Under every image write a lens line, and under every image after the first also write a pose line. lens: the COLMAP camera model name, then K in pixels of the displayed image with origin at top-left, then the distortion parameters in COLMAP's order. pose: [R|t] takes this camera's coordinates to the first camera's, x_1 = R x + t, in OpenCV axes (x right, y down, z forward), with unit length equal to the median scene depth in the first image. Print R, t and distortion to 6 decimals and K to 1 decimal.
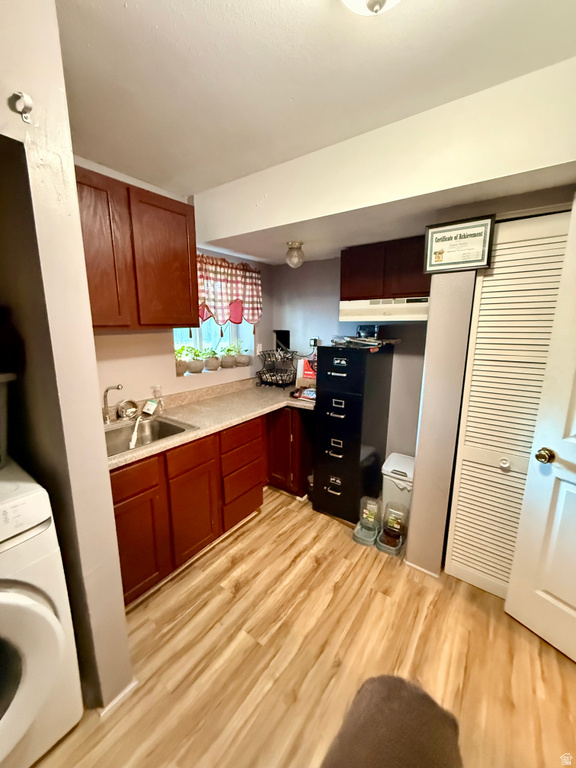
lens RADIAL K [[305.4, 0, 289.5], [0, 305.4, 382.4], [0, 0, 1]] dist [-0.003408, 0.000517]
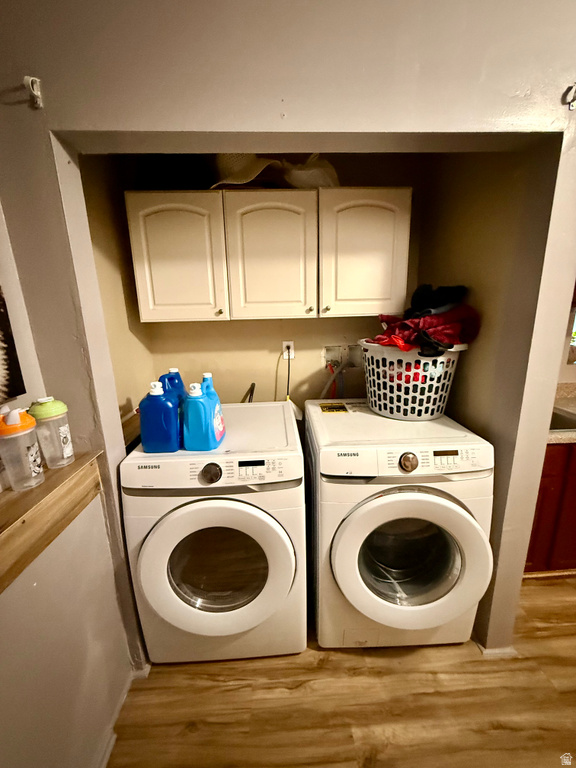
lens RADIAL K [[305.4, 0, 285.5], [0, 305.4, 382.6], [0, 0, 1]] dist [-0.003408, 0.000517]
pose [[0.613117, 0.152397, -0.775153, -0.225048], [-0.118932, 0.987840, 0.100141, 0.052319], [0.780988, 0.030792, 0.623786, -0.198019]]
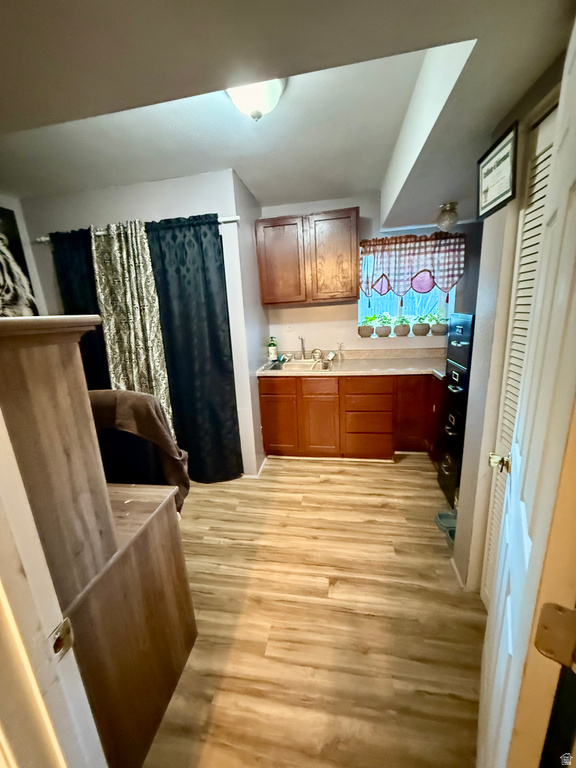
lens RADIAL K [[305.4, 0, 286.9], [0, 305.4, 382.5], [0, 0, 1]] dist [-0.003408, 0.000517]
pose [[0.428023, 0.190032, -0.883563, 0.917116], [-0.119351, 0.980967, 0.153164, 0.009875], [0.895853, 0.039896, 0.442557, 0.169004]]
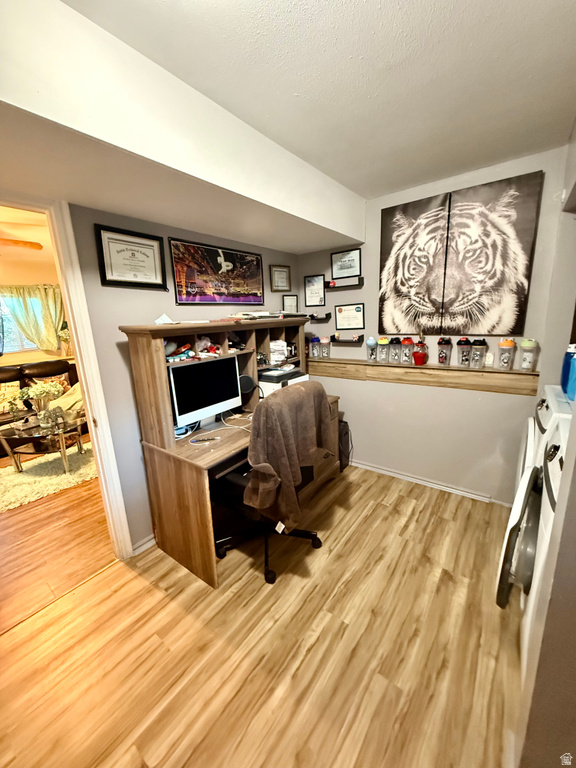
lens RADIAL K [[305.4, 0, 287.9], [0, 305.4, 381.6], [0, 0, 1]] dist [-0.003408, 0.000517]
pose [[-0.999154, 0.025406, 0.032331, -0.005515], [0.036342, 0.913458, 0.405307, -0.164064], [-0.019235, 0.406139, -0.913609, 0.918393]]
